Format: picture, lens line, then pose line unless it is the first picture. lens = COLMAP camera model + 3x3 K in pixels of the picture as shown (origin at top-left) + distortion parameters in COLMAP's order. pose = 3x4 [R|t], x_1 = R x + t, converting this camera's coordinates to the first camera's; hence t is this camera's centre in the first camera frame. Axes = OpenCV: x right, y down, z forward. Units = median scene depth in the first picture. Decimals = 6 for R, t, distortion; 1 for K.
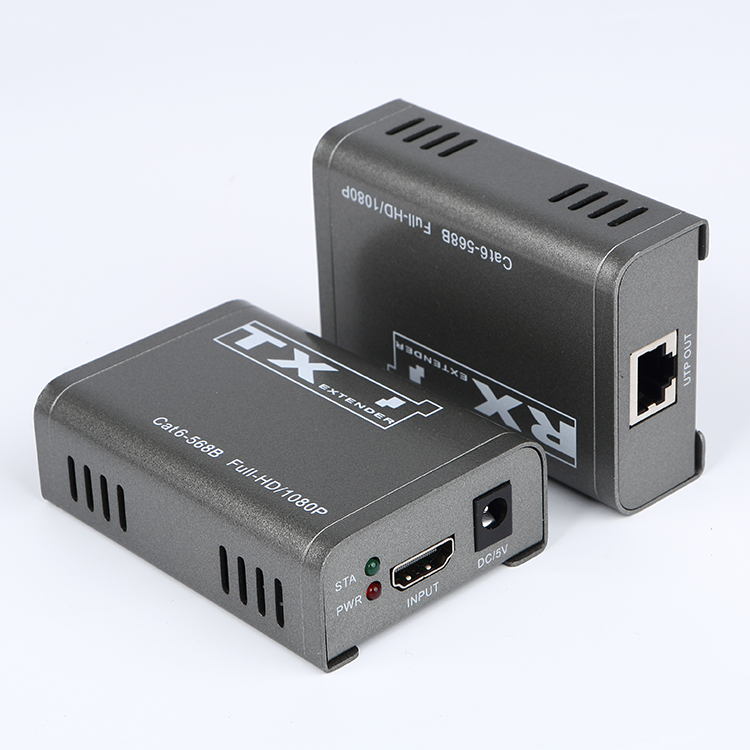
lens RADIAL K [[2822.4, 0, 375.0], [0, 2822.4, 375.0], [0, 0, 1]] dist [0.194443, 2.070522]
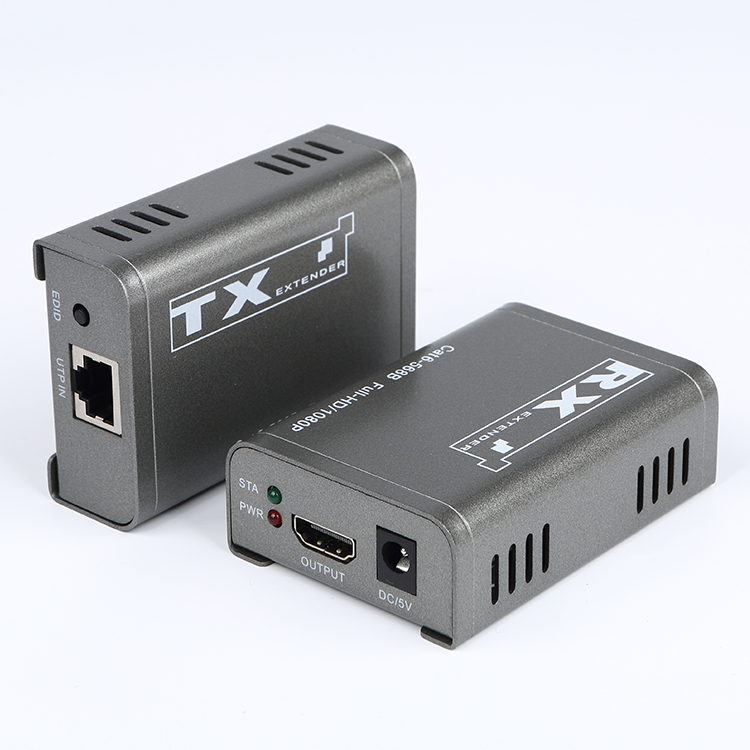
lens RADIAL K [[2822.4, 0, 375.0], [0, 2822.4, 375.0], [0, 0, 1]] dist [0.194443, 2.070522]
pose [[0.111033, 0.473995, -0.873499, 0.869147], [-0.481410, 0.794582, 0.369978, -0.361898], [0.869434, 0.379432, 0.316410, 0.653559]]
